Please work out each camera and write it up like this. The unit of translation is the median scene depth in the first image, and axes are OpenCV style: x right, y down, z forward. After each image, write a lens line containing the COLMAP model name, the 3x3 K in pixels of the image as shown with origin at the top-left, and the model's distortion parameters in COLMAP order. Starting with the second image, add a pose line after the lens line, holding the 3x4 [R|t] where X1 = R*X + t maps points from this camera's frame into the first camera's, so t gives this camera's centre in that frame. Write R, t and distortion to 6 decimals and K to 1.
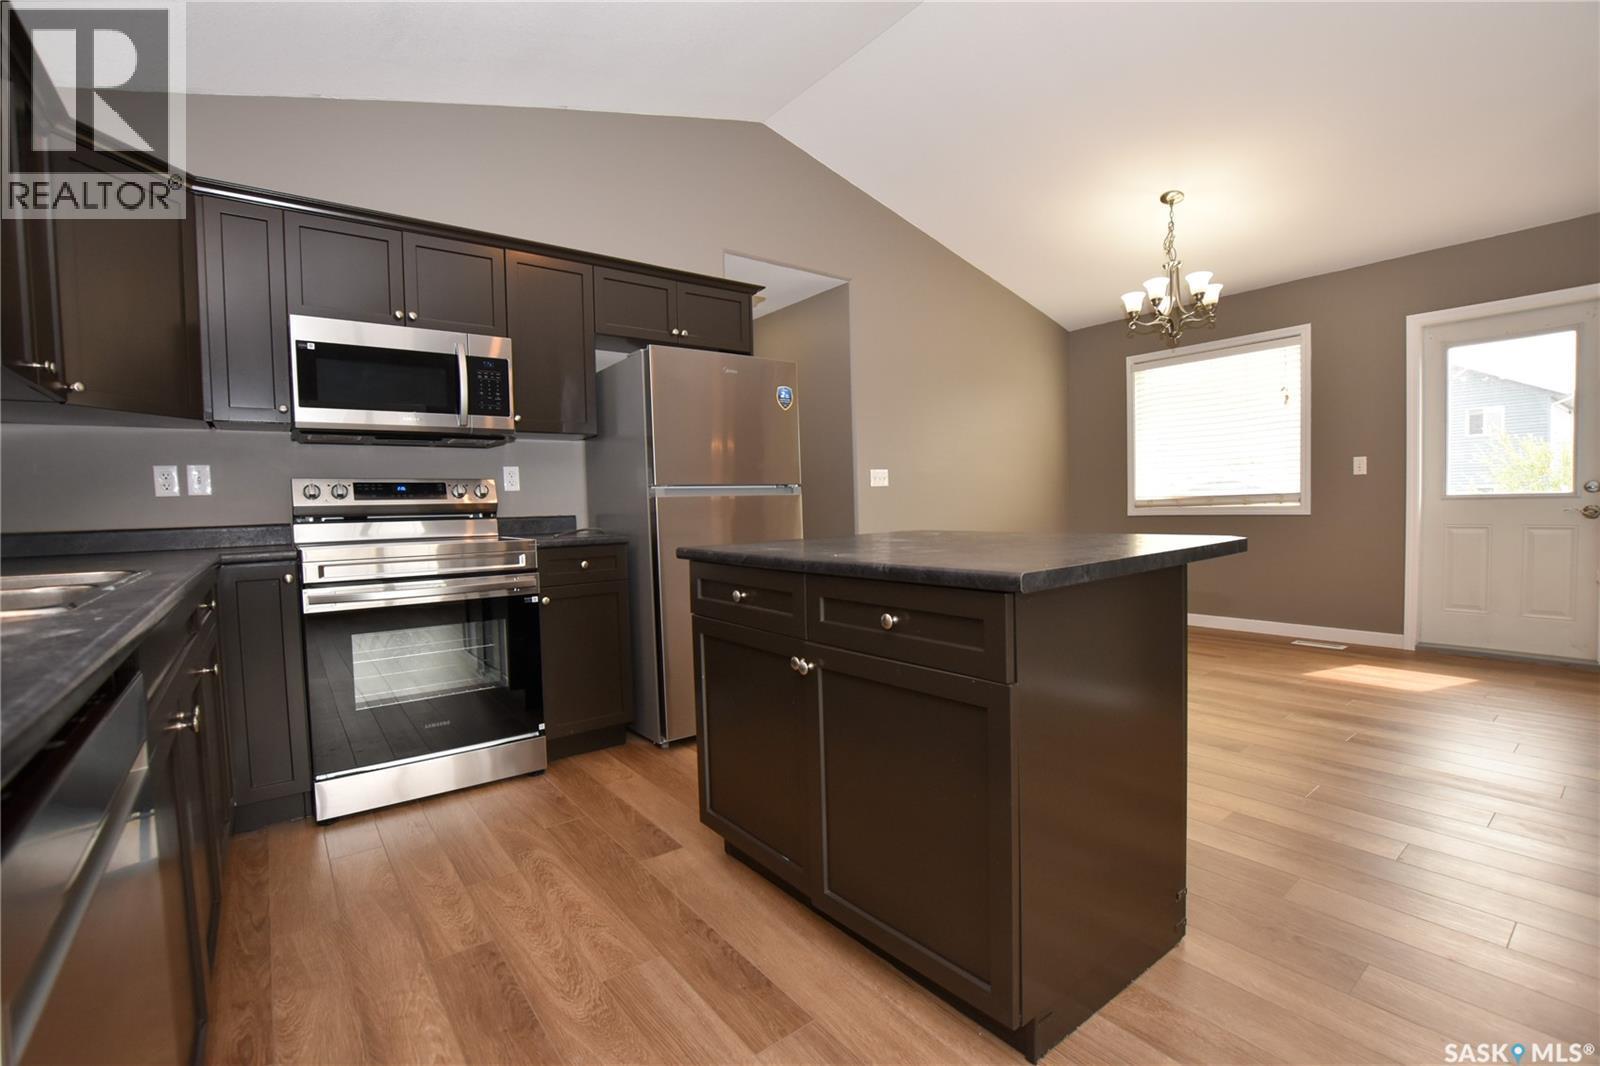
lens RADIAL K [[697.1, 0, 797.2], [0, 697.1, 538.4], [0, 0, 1]] dist [-0.030355, 0.000322]
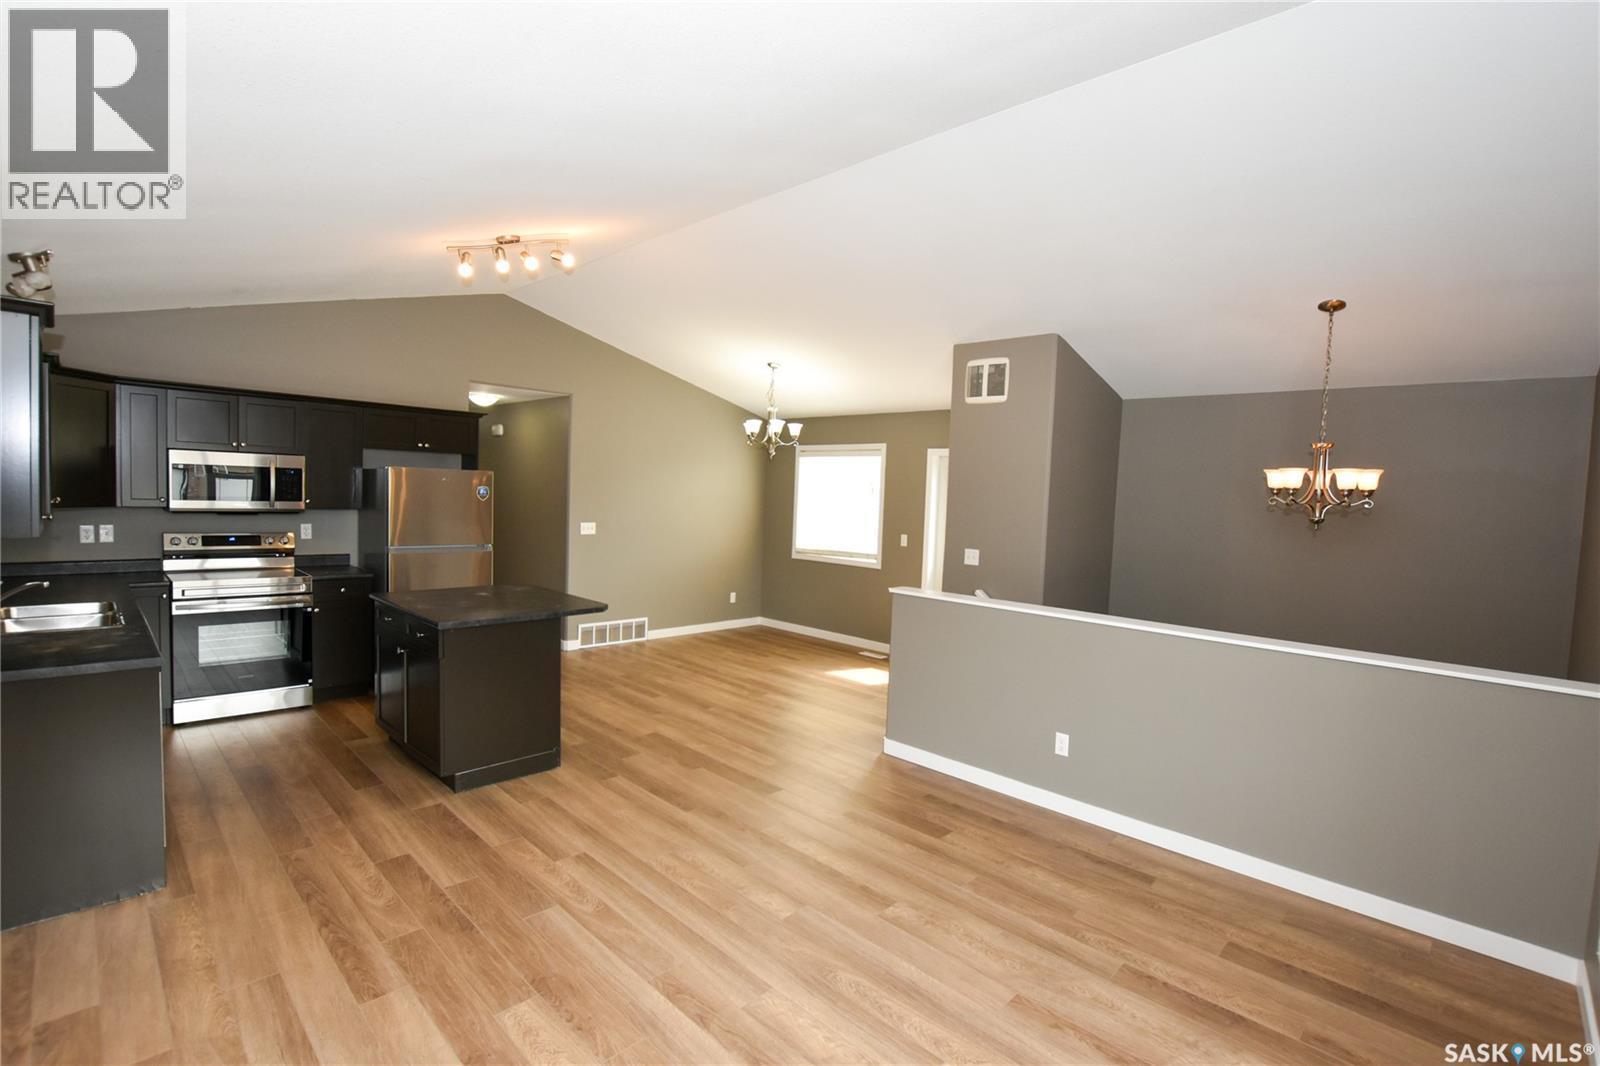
lens RADIAL K [[744.8, 0, 800.7], [0, 744.8, 538.9], [0, 0, 1]] dist [-0.027974, 0.001333]
pose [[0.989247, 0.057942, 0.134290, 0.599918], [-0.060329, 0.998084, 0.013767, -0.193705], [-0.133234, -0.021721, 0.990846, -1.025677]]
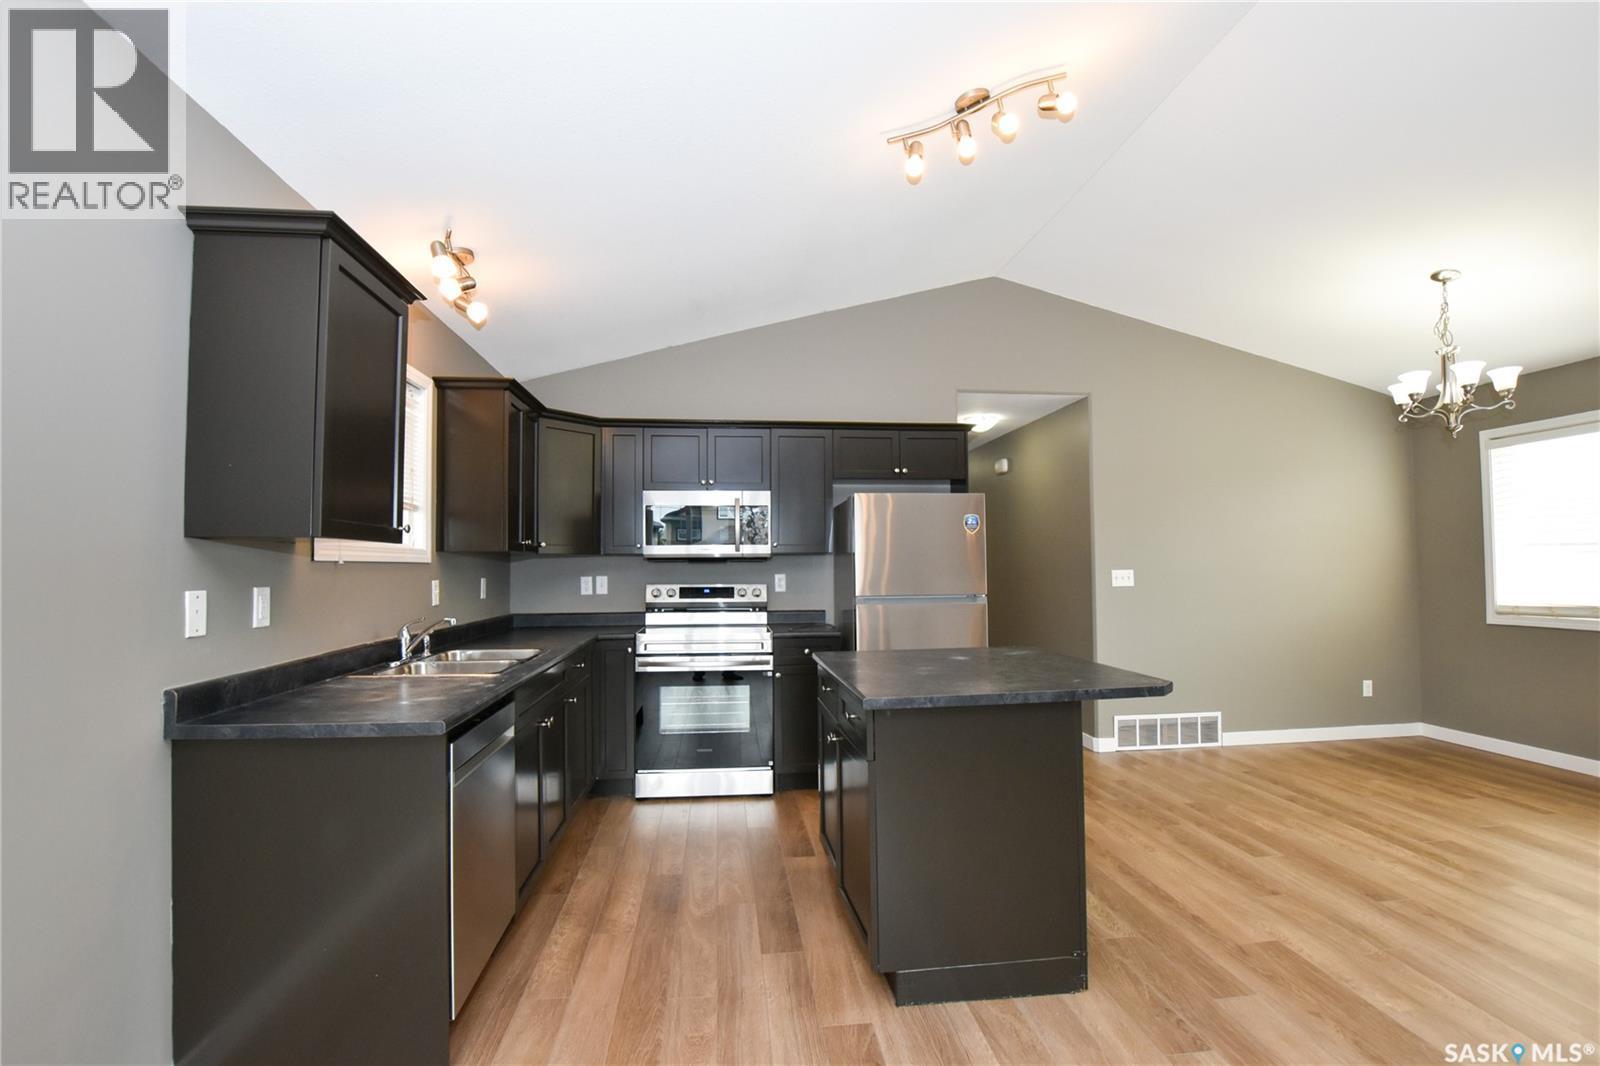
lens RADIAL K [[744.8, 0, 805.8], [0, 744.8, 545.0], [0, 0, 1]] dist [-0.027974, 0.001333]
pose [[0.854883, 0.003628, -0.518808, 0.488874], [-0.038843, 0.997617, -0.057028, -0.094178], [0.517365, 0.068904, 0.852987, -0.306467]]
